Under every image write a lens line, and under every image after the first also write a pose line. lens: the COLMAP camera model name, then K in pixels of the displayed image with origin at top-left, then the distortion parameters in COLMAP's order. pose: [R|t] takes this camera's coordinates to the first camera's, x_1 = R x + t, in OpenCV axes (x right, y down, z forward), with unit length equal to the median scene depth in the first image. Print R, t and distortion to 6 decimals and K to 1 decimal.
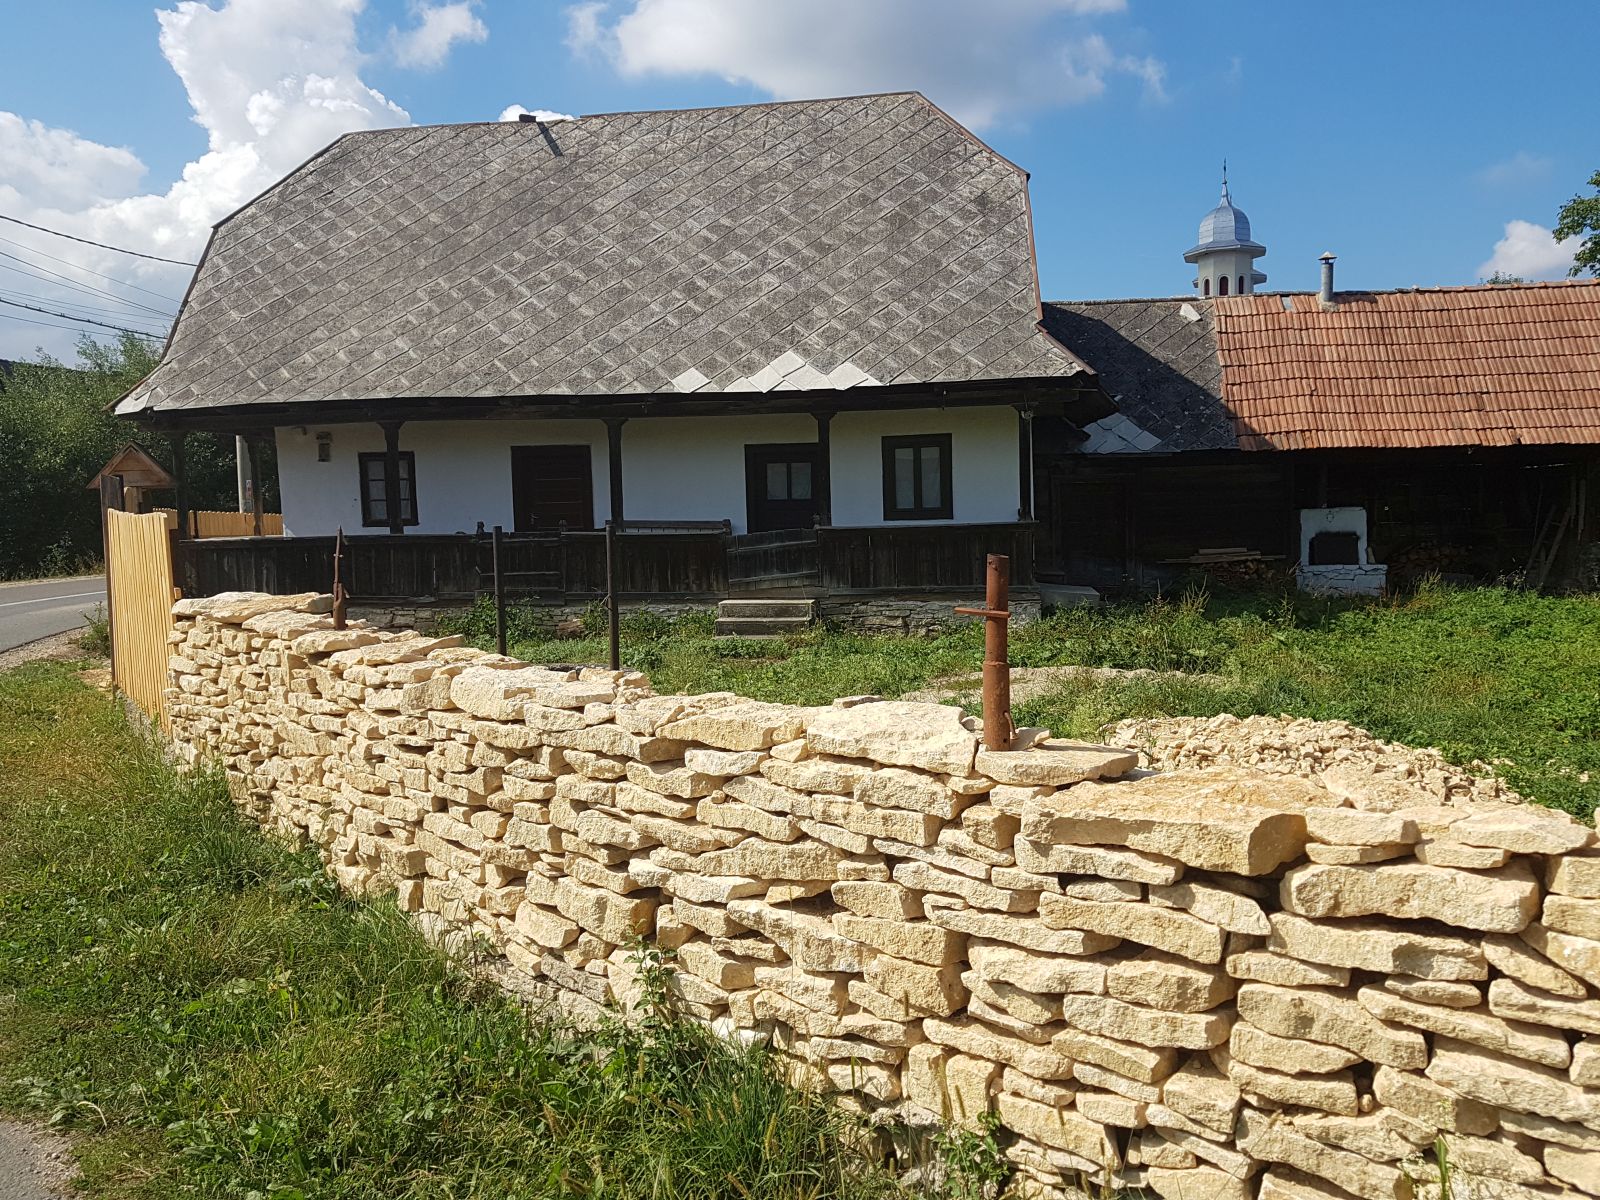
lens RADIAL K [[1210.8, 0, 800.8], [0, 1210.8, 596.8], [0, 0, 1]] dist [0.110529, -0.196998]
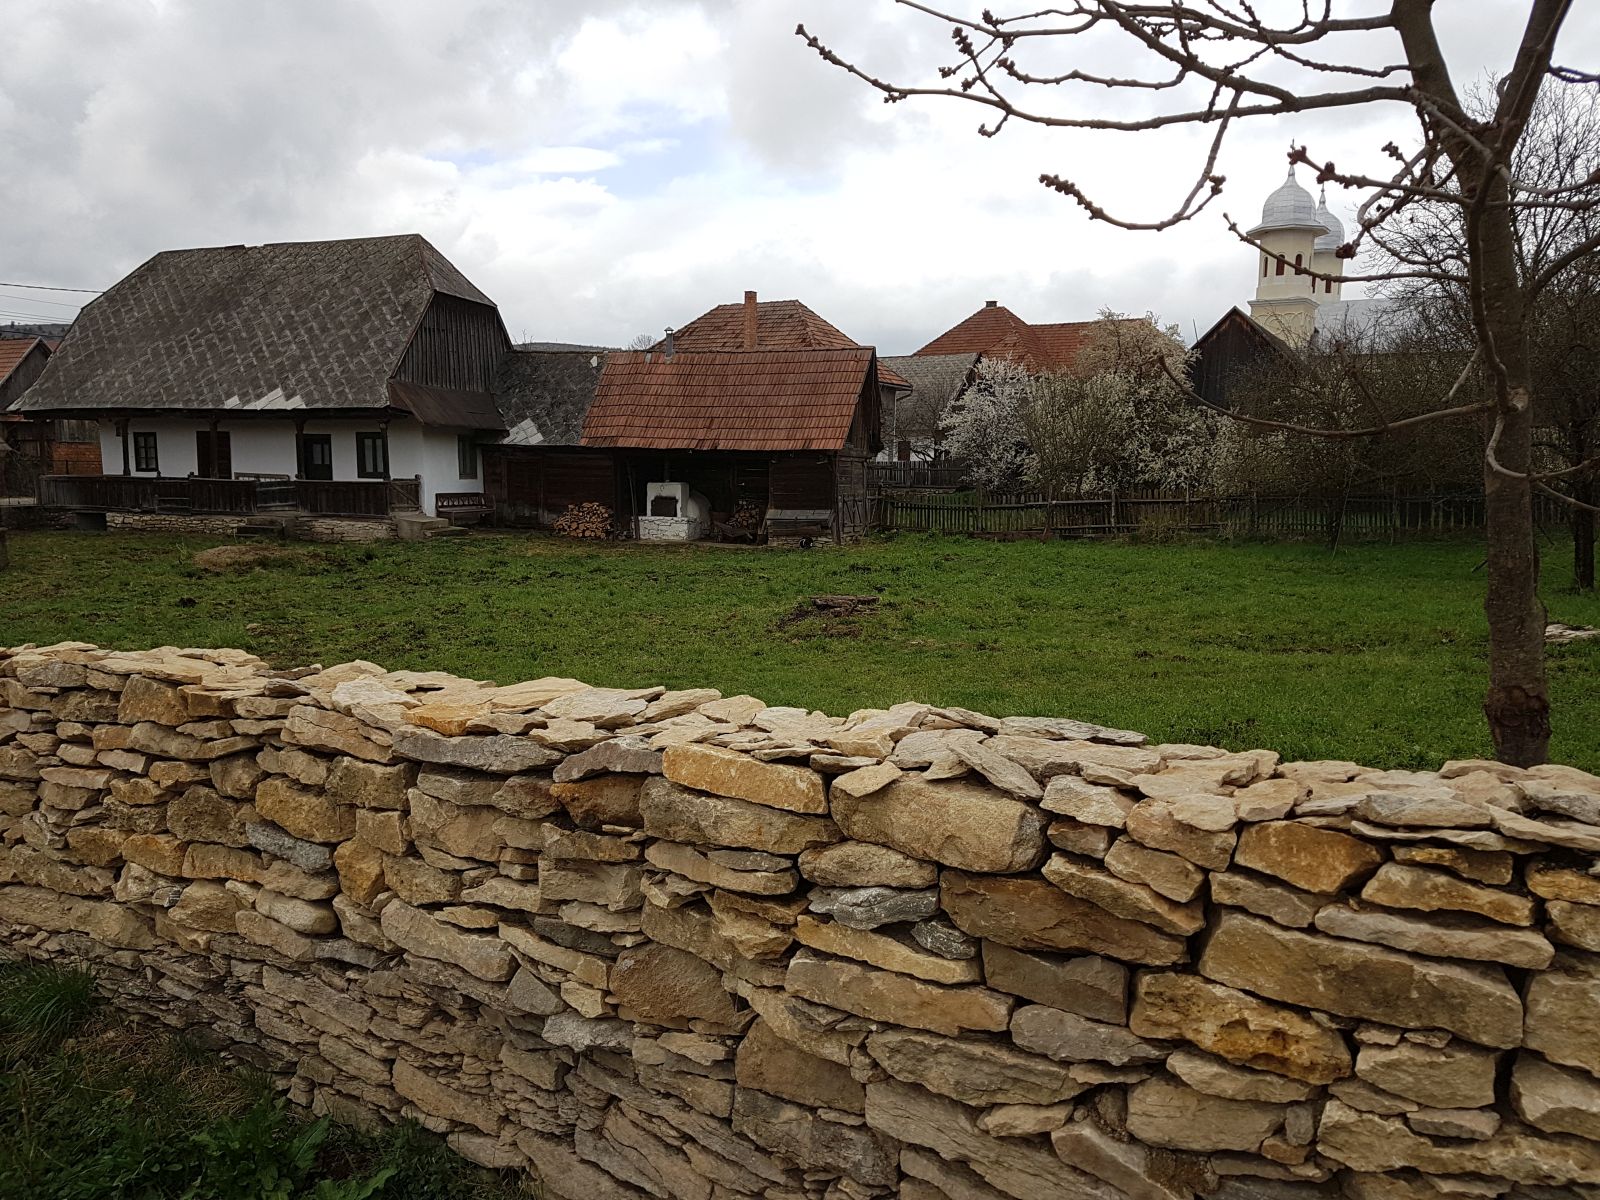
lens RADIAL K [[1209.1, 0, 804.0], [0, 1209.1, 609.2], [0, 0, 1]] dist [0.089076, -0.146016]
pose [[0.975540, 0.058833, -0.211801, 1.159276], [-0.048406, 0.997362, 0.054089, 0.002380], [0.214424, -0.042513, 0.975815, -0.688390]]
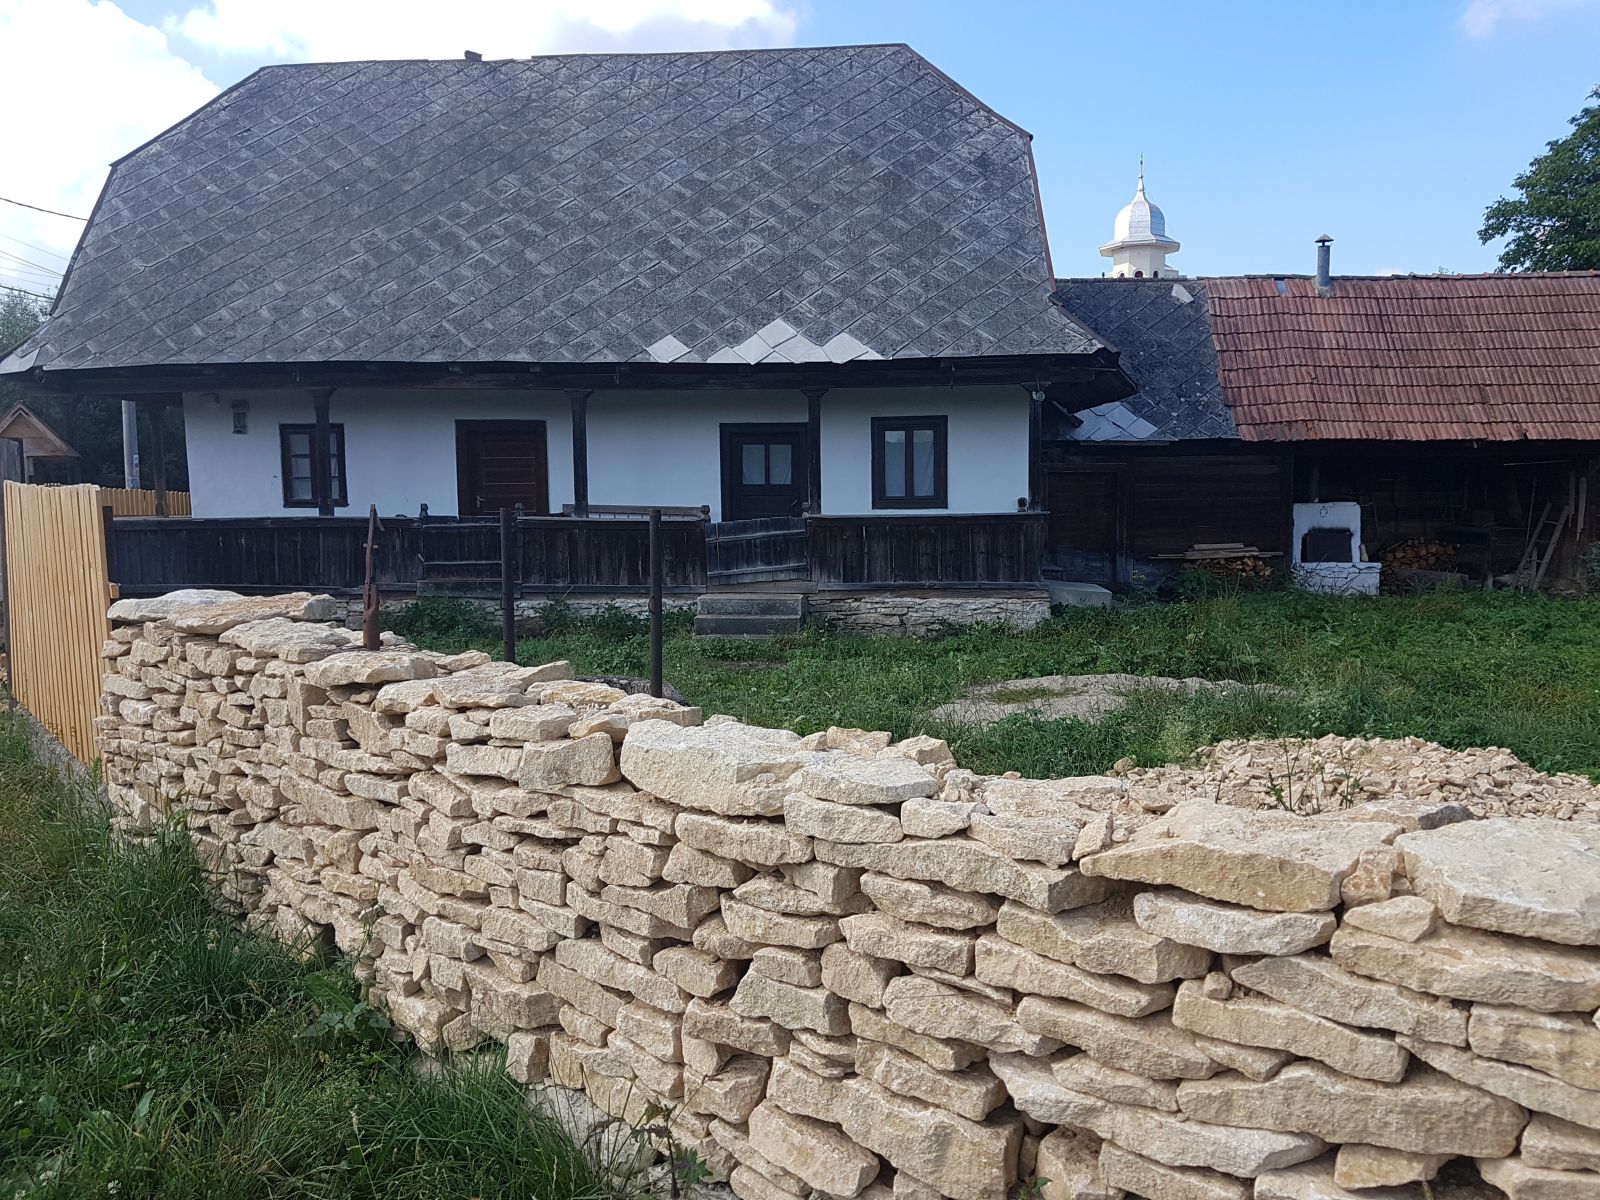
lens RADIAL K [[1224.2, 0, 800.0], [0, 1224.2, 600.0], [0, 0, 1]] dist [0.084077, -0.137877]
pose [[0.996959, 0.008848, 0.077429, -0.058321], [-0.009724, 0.999893, 0.010946, -0.003881], [-0.077324, -0.011666, 0.996938, 0.082723]]
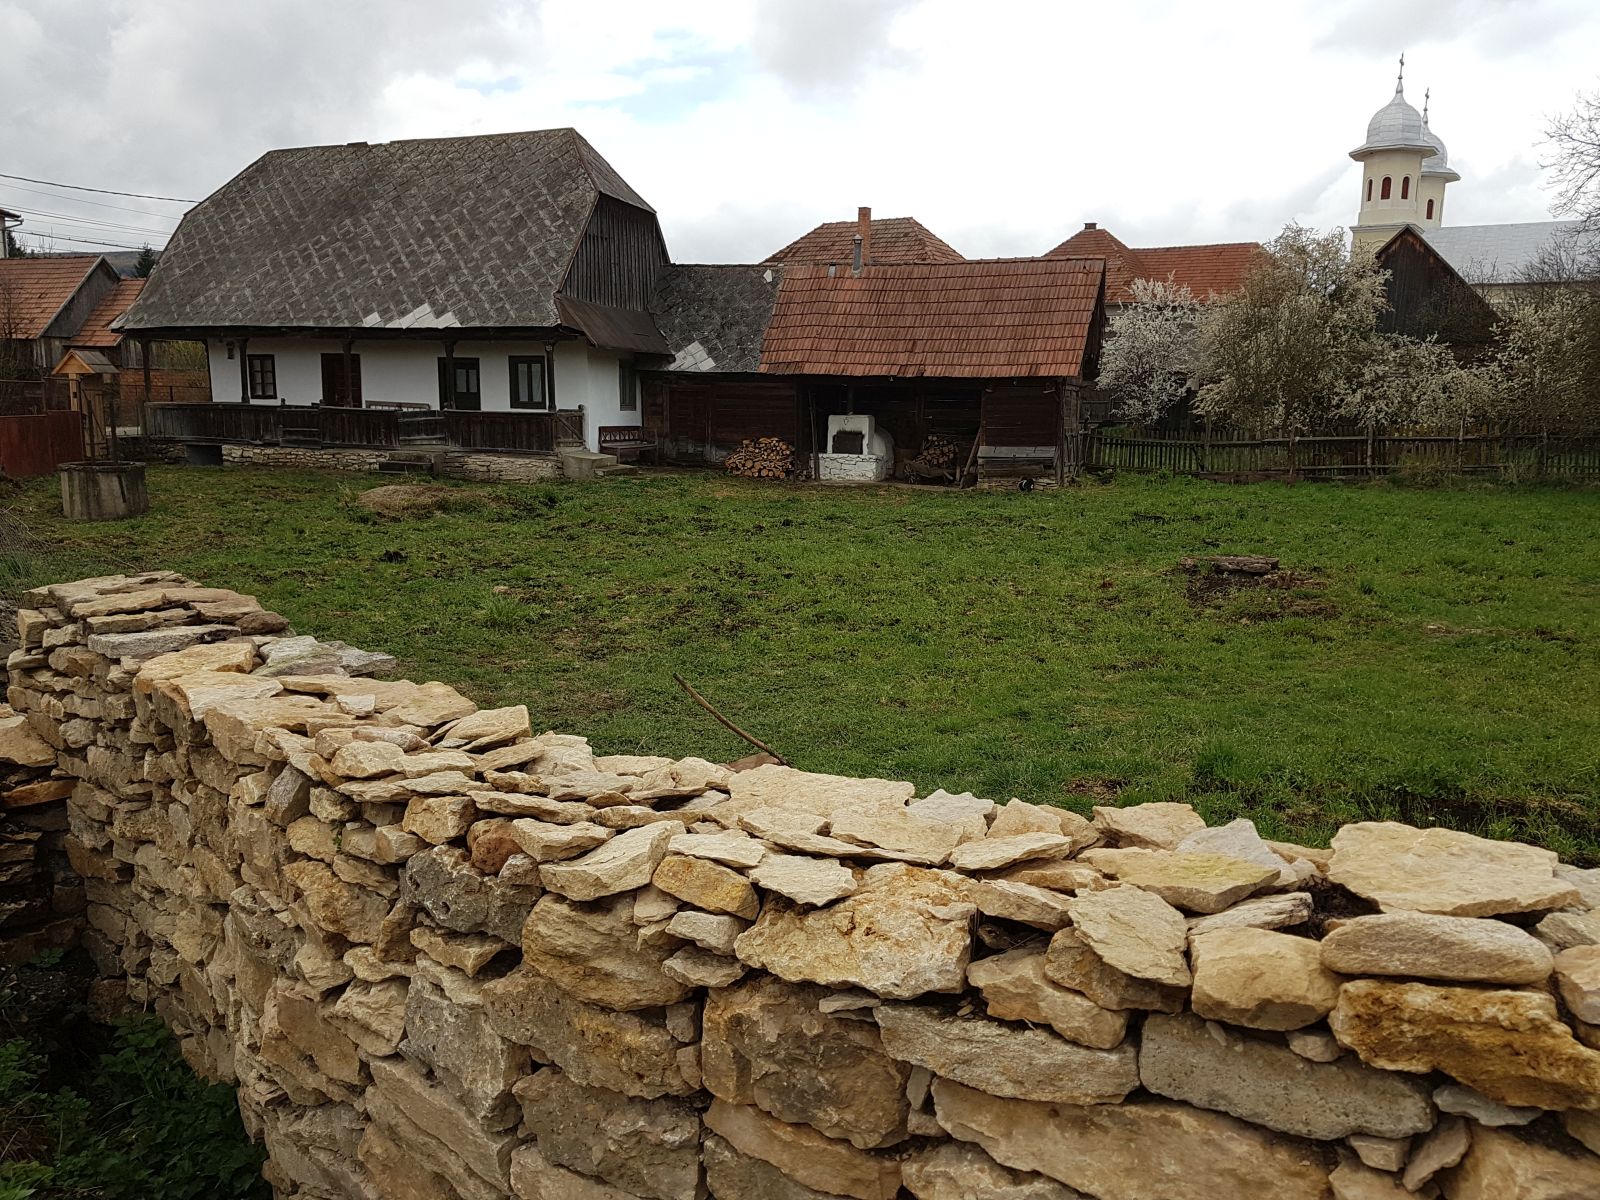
lens RADIAL K [[1210.8, 0, 800.8], [0, 1210.8, 596.8], [0, 0, 1]] dist [0.110529, -0.196998]
pose [[0.970775, 0.076179, -0.227581, 0.859003], [-0.055267, 0.993759, 0.096892, 0.008617], [0.233542, -0.081483, 0.968927, -0.529945]]
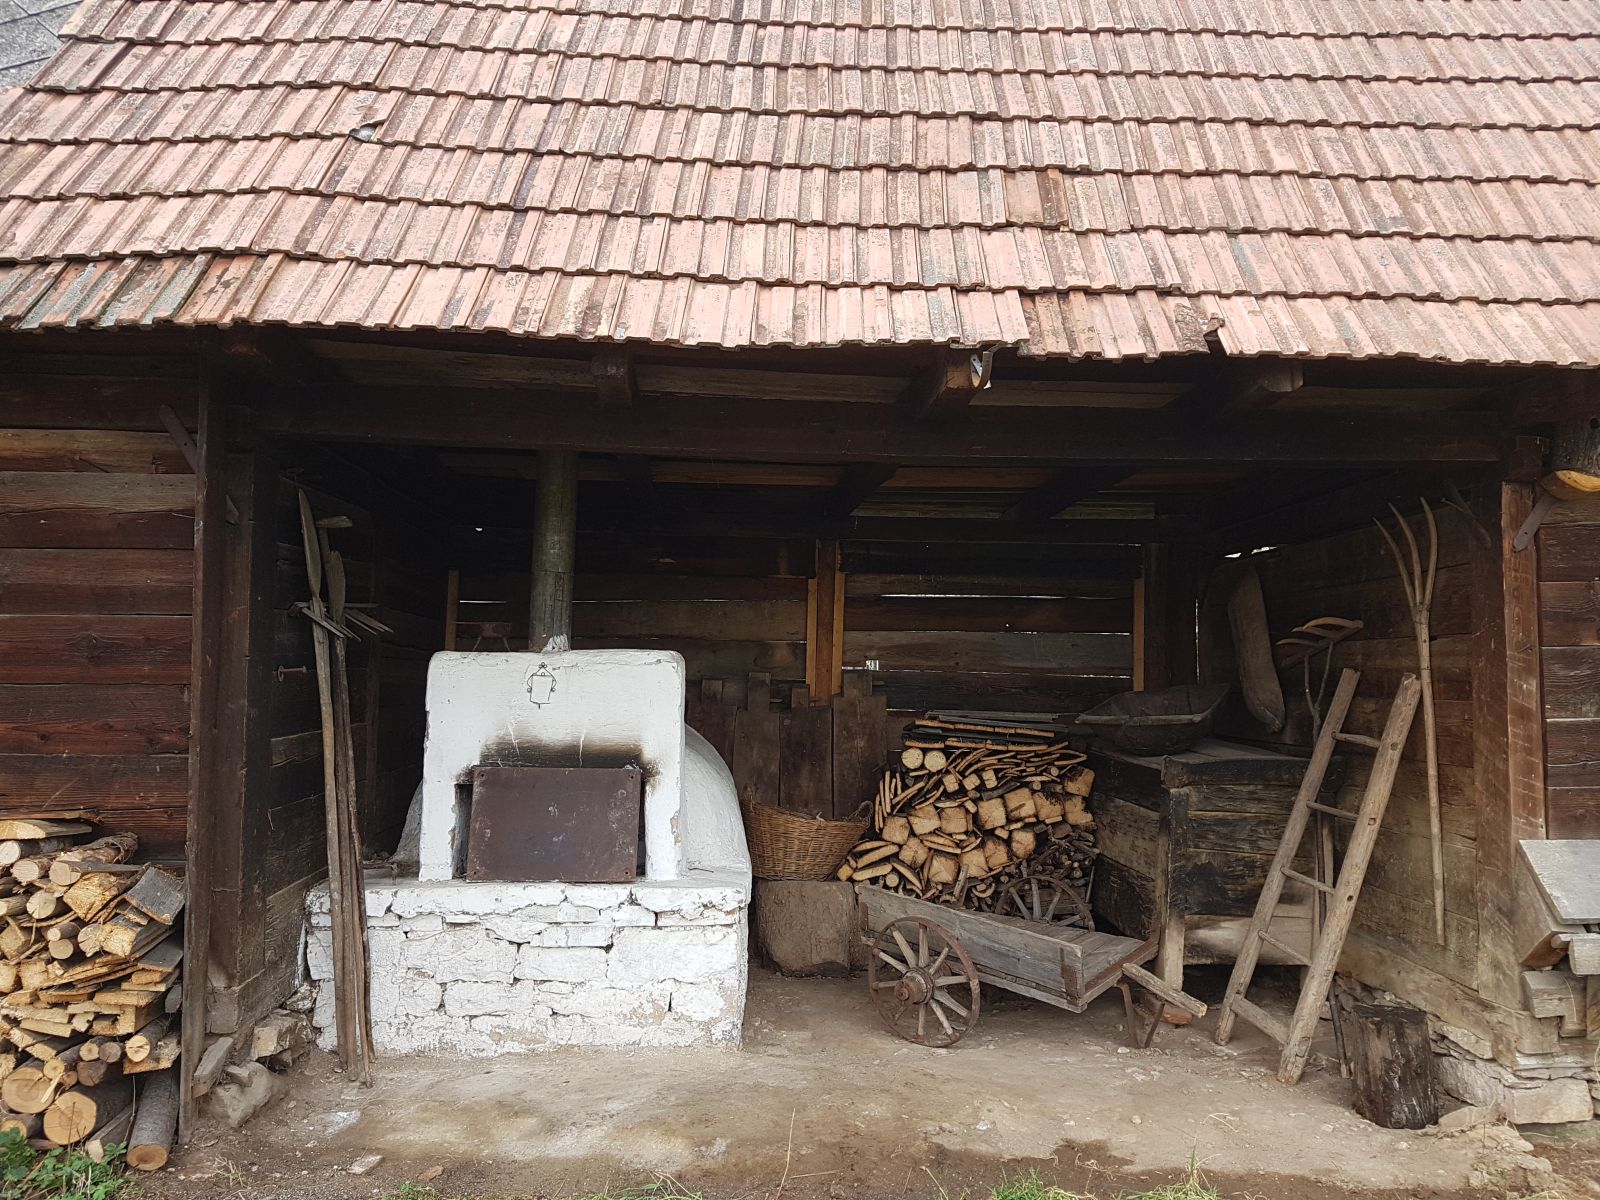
lens RADIAL K [[1220.1, 0, 829.1], [0, 1220.1, 605.7], [0, 0, 1]] dist [0.095802, -0.161145]
pose [[0.983506, 0.041125, 0.176140, 0.524289], [-0.019198, 0.992043, -0.124428, -0.060302], [-0.179856, 0.118994, 0.976469, 0.876856]]
